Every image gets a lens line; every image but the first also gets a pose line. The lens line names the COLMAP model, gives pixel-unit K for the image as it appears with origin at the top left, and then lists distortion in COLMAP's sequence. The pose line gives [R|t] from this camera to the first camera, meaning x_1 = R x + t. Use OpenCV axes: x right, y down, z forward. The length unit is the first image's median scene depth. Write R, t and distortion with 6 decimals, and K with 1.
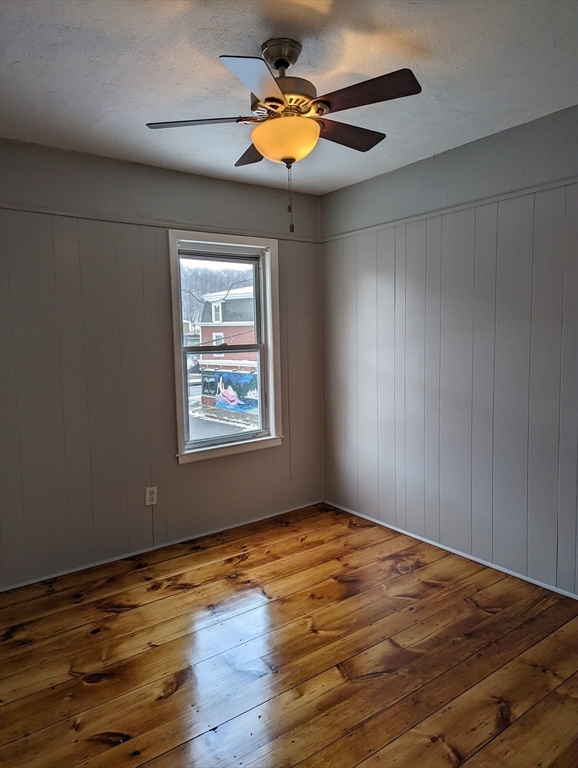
lens RADIAL K [[534.6, 0, 290.0], [0, 534.6, 379.1], [0, 0, 1]] dist [0.024190, -0.009270]
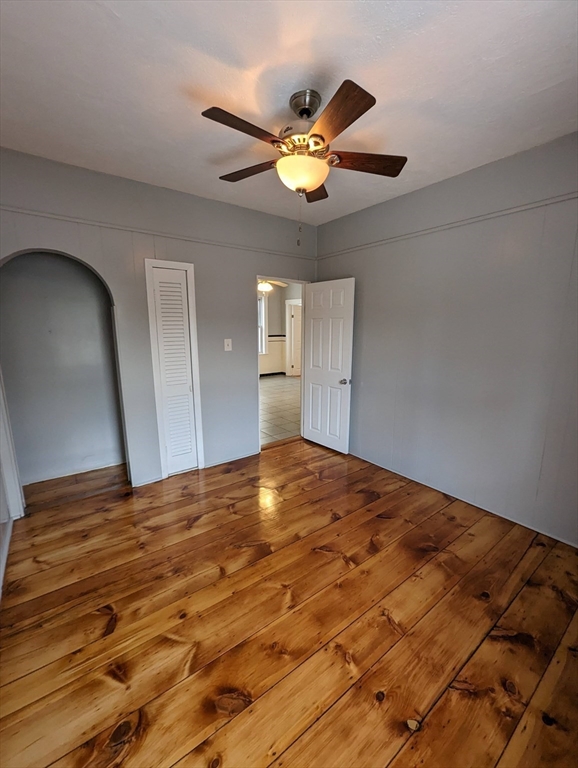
lens RADIAL K [[320.1, 0, 286.6], [0, 320.1, 386.2], [0, 0, 1]] dist [-0.010415, 0.000806]
pose [[-0.999771, 0.021339, -0.001581, 0.033548], [0.020195, 0.965435, 0.259860, -0.113816], [0.007071, 0.259769, -0.965645, 1.486163]]
